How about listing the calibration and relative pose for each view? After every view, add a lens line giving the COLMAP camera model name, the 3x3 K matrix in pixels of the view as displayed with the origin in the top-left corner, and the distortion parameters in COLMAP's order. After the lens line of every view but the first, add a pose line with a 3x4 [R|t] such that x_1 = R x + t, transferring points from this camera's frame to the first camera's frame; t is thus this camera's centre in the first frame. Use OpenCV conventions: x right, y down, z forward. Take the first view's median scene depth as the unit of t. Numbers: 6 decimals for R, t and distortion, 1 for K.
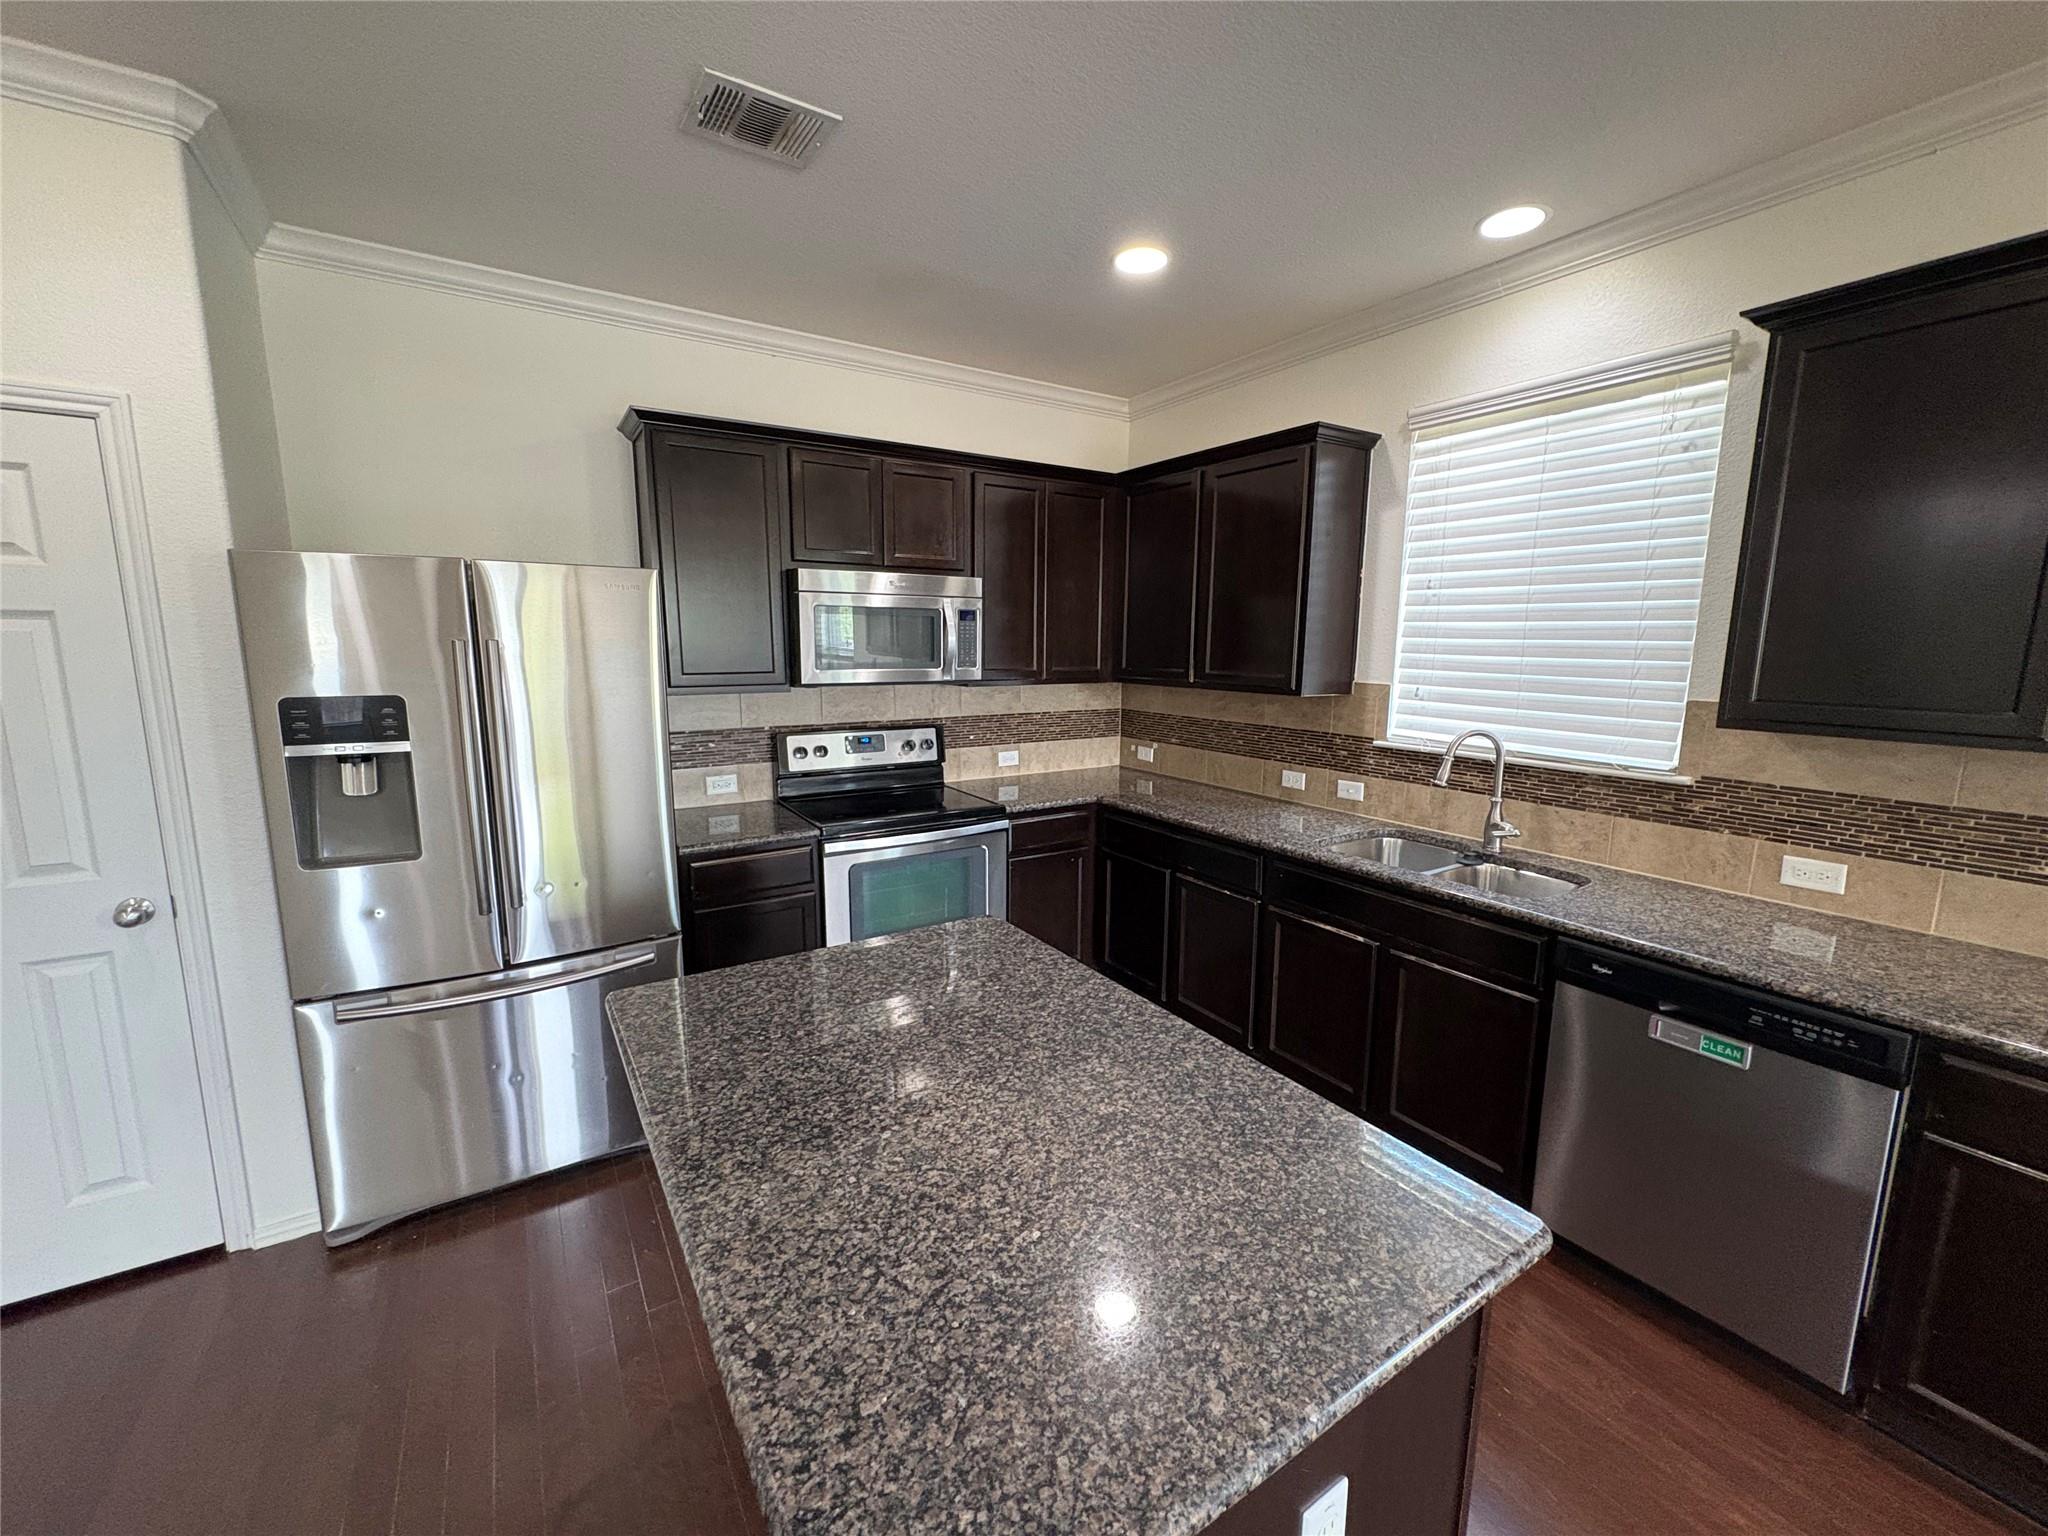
lens RADIAL K [[817.5, 0, 1025.2], [0, 817.5, 763.9], [0, 0, 1]] dist [0.003306, -0.000119]
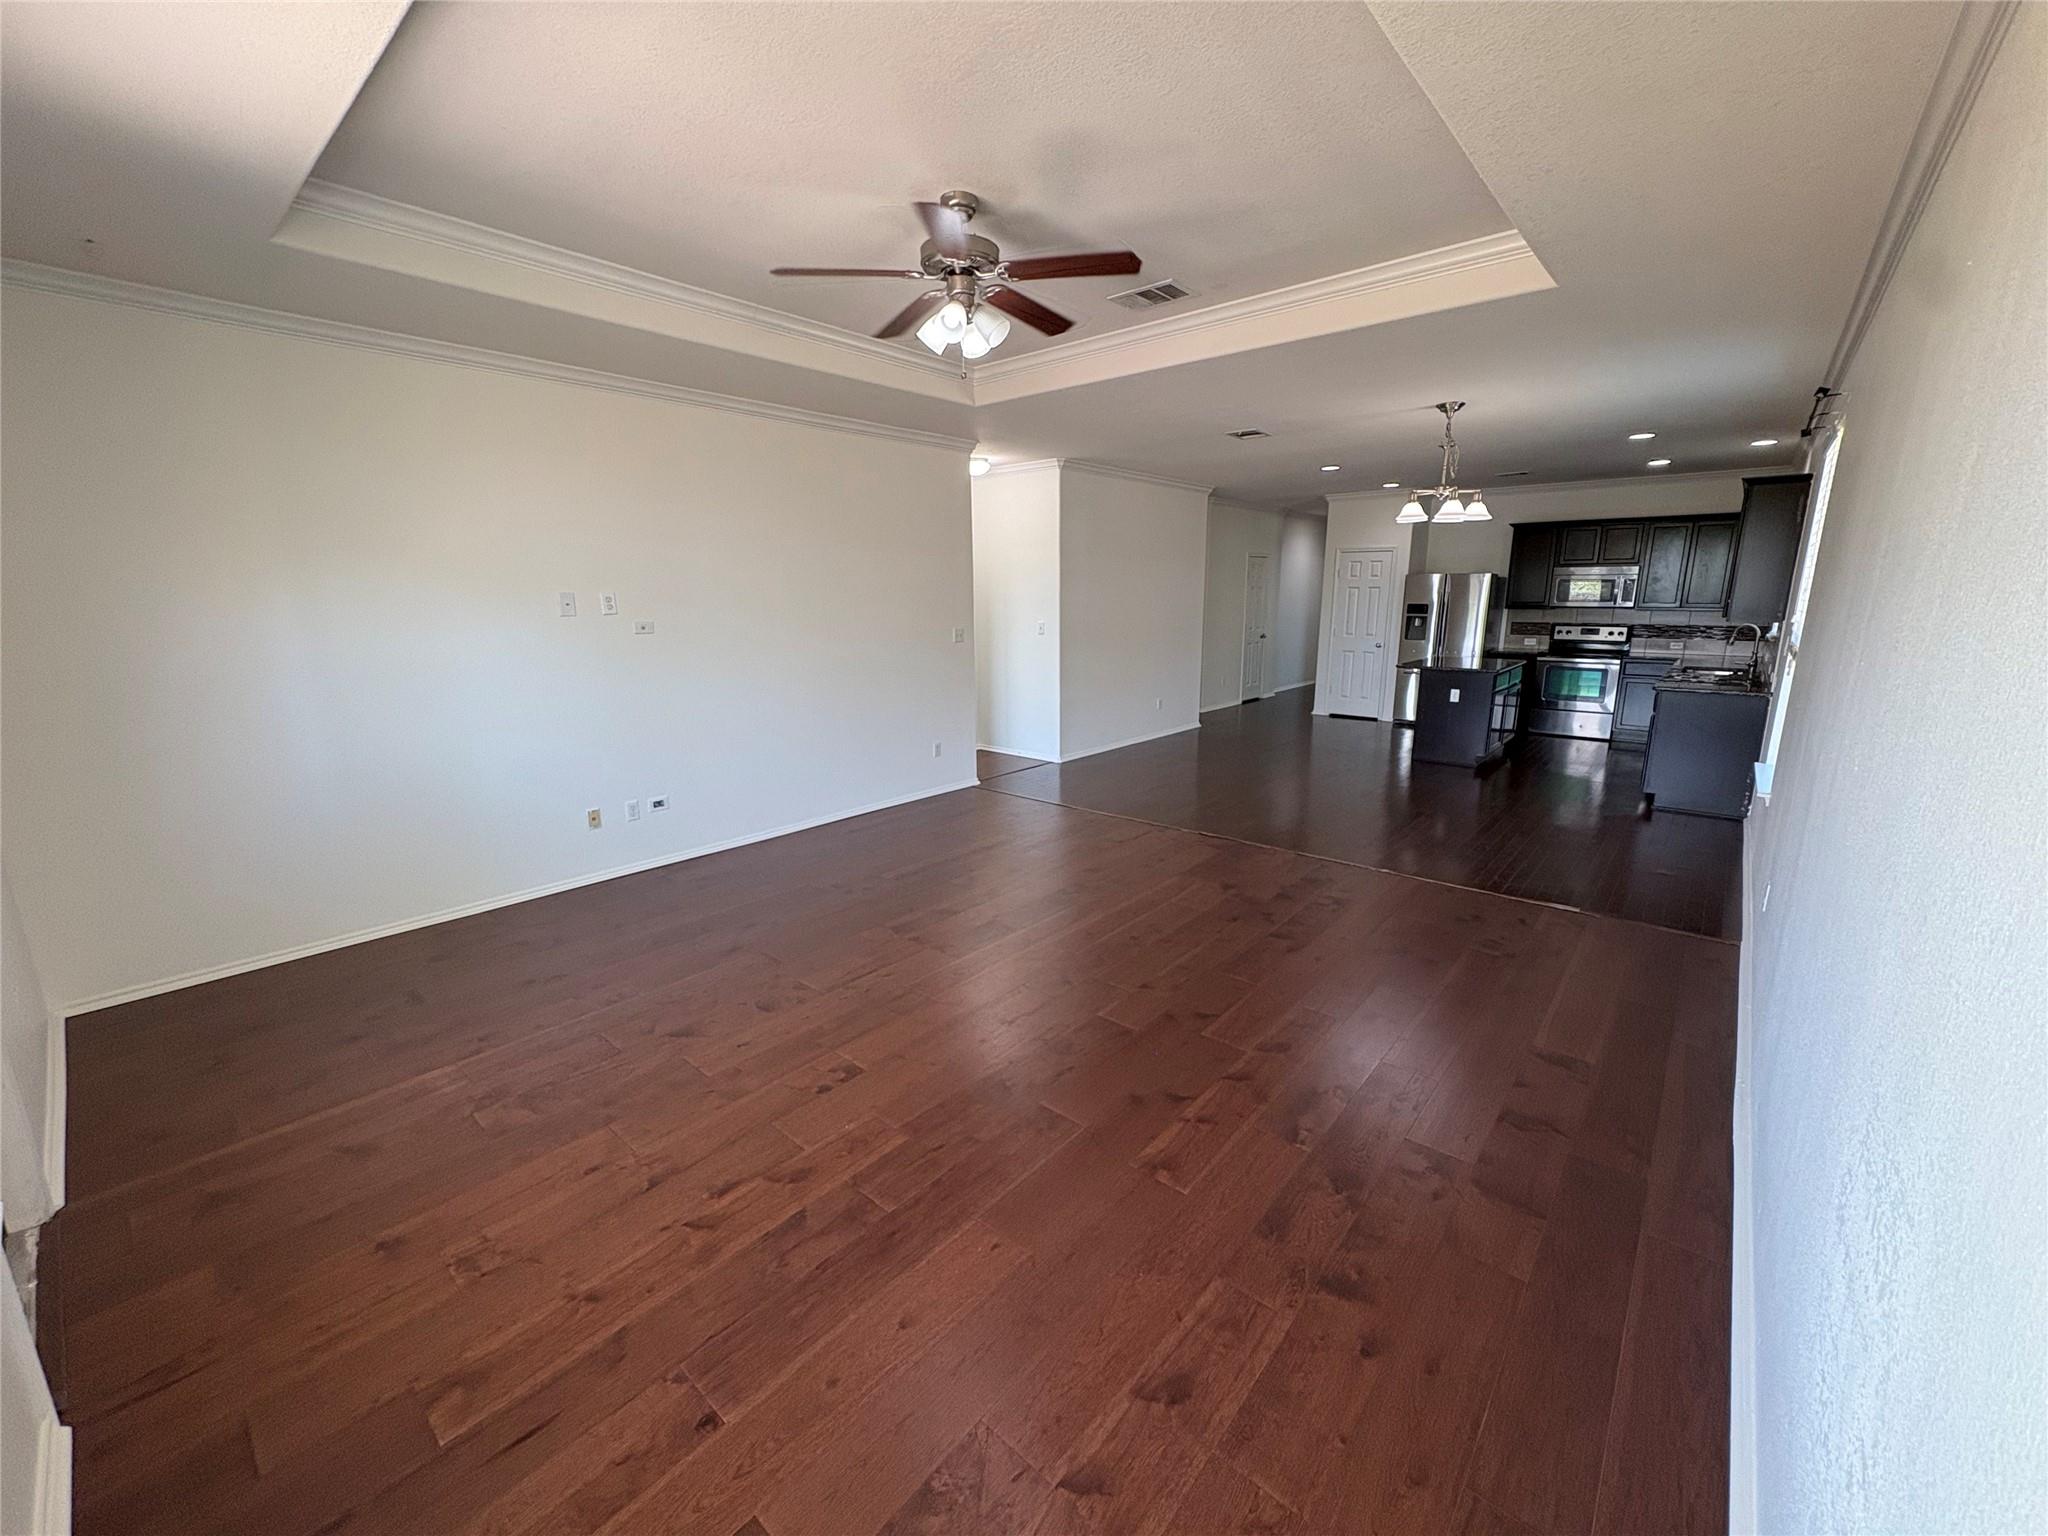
lens RADIAL K [[817.5, 0, 1025.2], [0, 817.5, 763.9], [0, 0, 1]] dist [0.003306, -0.000119]
pose [[0.285457, 0.191727, -0.939018, 2.163778], [-0.139172, 0.977693, 0.157316, 0.271122], [0.948233, 0.085778, 0.305772, -1.744485]]
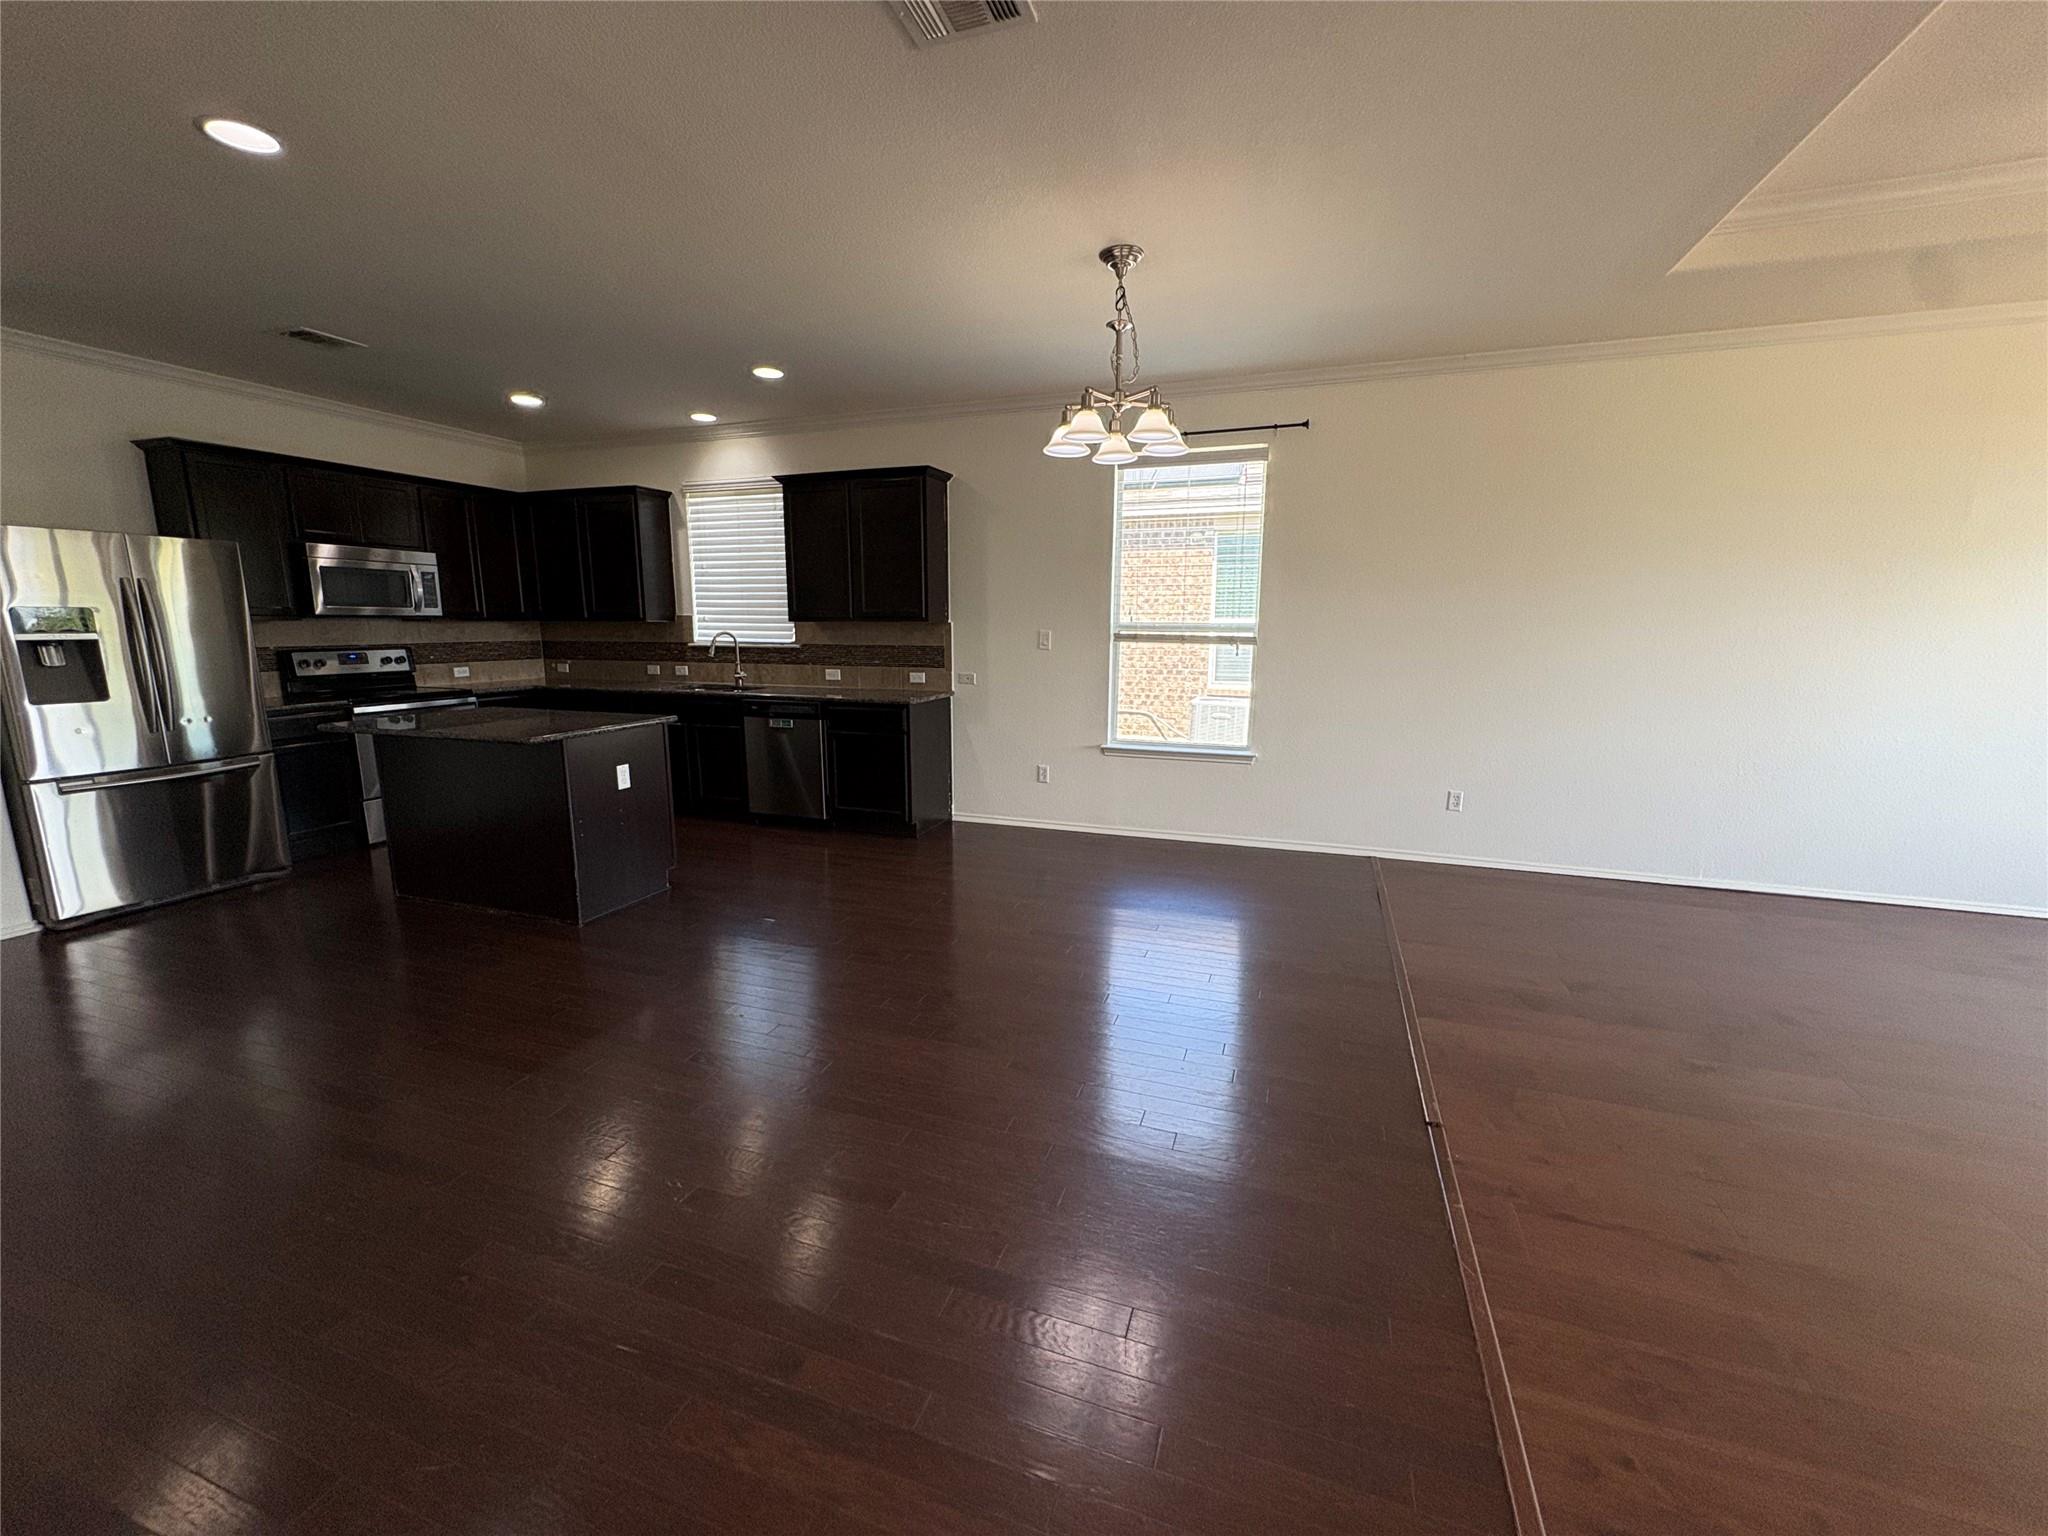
lens RADIAL K [[817.5, 0, 1025.2], [0, 817.5, 763.9], [0, 0, 1]] dist [0.003306, -0.000119]
pose [[0.789355, -0.111188, 0.603785, -0.178856], [0.096966, 0.993698, 0.056223, 0.244683], [-0.606232, 0.014166, 0.795162, -1.159440]]
